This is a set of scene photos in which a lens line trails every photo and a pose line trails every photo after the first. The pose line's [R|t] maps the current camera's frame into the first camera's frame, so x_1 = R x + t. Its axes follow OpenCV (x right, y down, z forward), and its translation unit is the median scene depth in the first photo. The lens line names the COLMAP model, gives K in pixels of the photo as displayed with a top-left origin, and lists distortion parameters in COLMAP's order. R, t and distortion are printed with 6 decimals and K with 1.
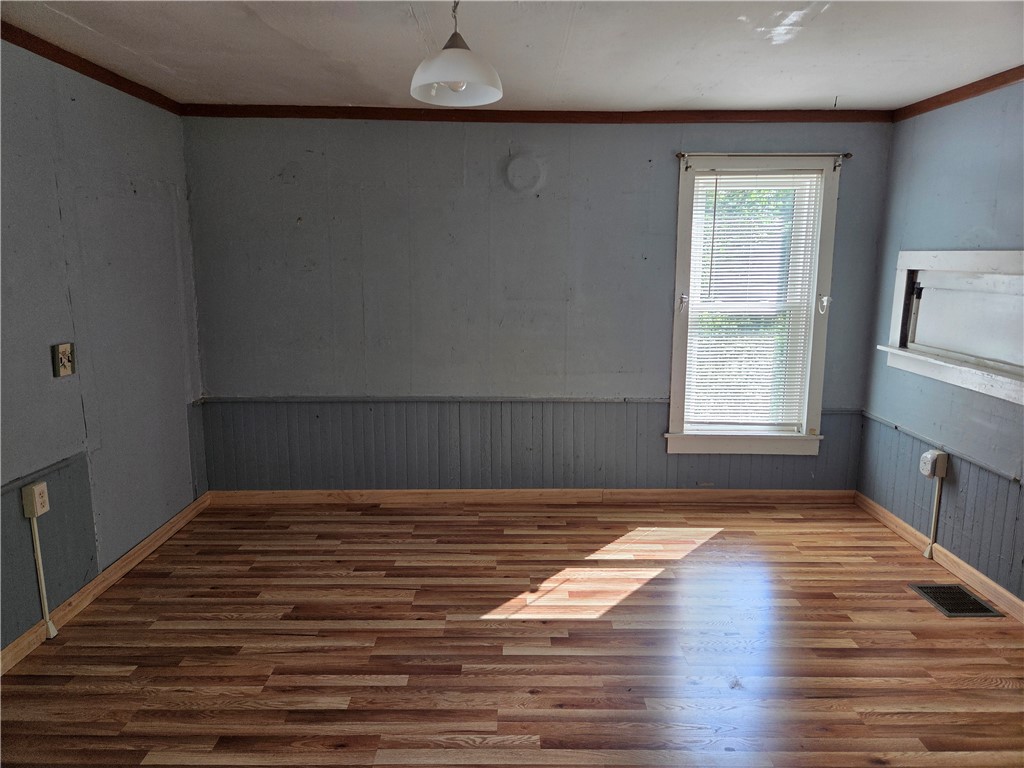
lens RADIAL K [[687.4, 0, 514.7], [0, 687.4, 383.7], [0, 0, 1]] dist [0.069672, -0.049922]
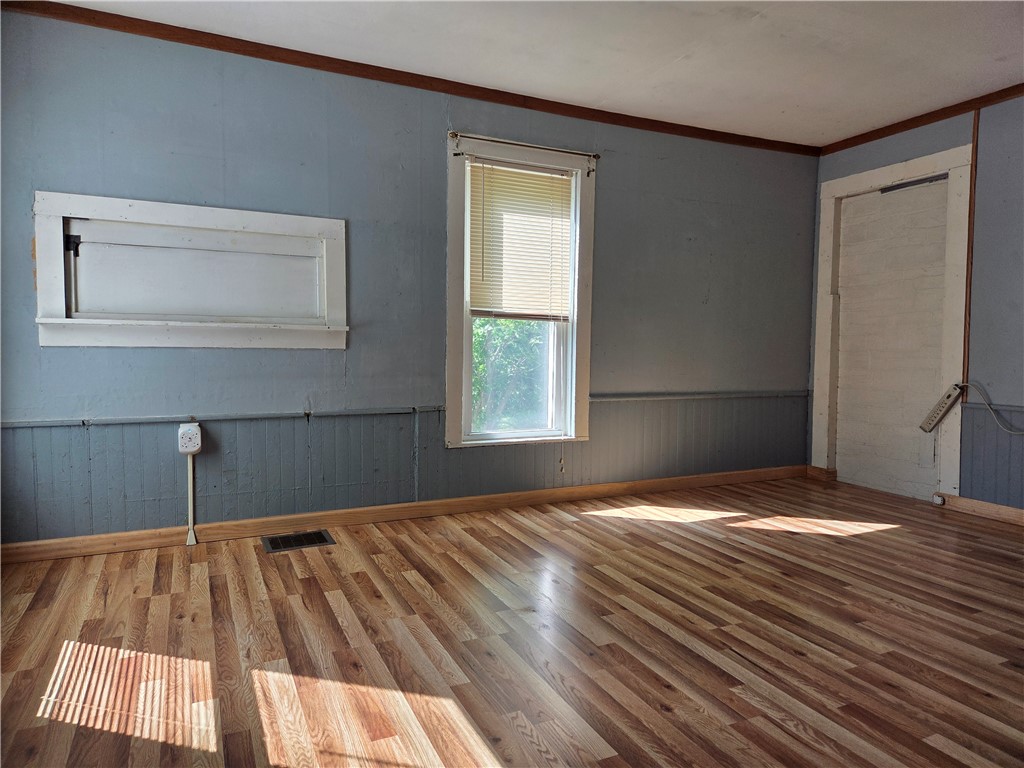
lens RADIAL K [[687.4, 0, 521.4], [0, 687.4, 382.6], [0, 0, 1]] dist [0.069672, -0.049922]
pose [[-0.439383, -0.064072, 0.896012, -0.396882], [0.151602, 0.977857, 0.144267, -0.020677], [-0.885415, 0.199225, -0.419940, 0.996488]]
